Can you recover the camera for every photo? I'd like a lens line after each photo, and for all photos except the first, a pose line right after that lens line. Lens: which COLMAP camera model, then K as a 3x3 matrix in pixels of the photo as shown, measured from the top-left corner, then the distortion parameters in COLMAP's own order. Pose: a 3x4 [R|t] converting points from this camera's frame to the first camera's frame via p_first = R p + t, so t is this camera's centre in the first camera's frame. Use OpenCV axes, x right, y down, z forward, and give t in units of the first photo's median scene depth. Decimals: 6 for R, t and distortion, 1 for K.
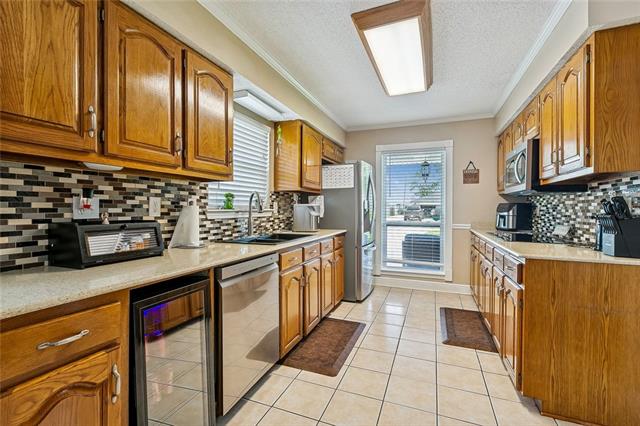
lens RADIAL K [[288.6, 0, 318.9], [0, 288.6, 211.3], [0, 0, 1]] dist [0.001237, 0.000034]
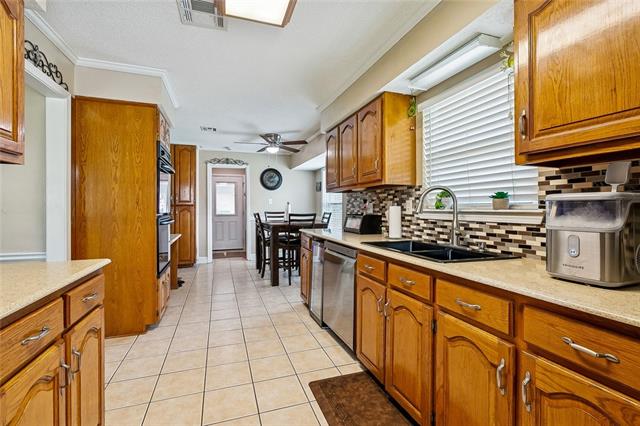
lens RADIAL K [[288.6, 0, 319.2], [0, 288.6, 210.5], [0, 0, 1]] dist [0.001237, 0.000034]
pose [[-0.756369, -0.000796, -0.654145, 0.582057], [-0.011950, 0.999849, 0.012601, -0.010751], [0.654036, 0.017348, -0.756264, 1.539780]]
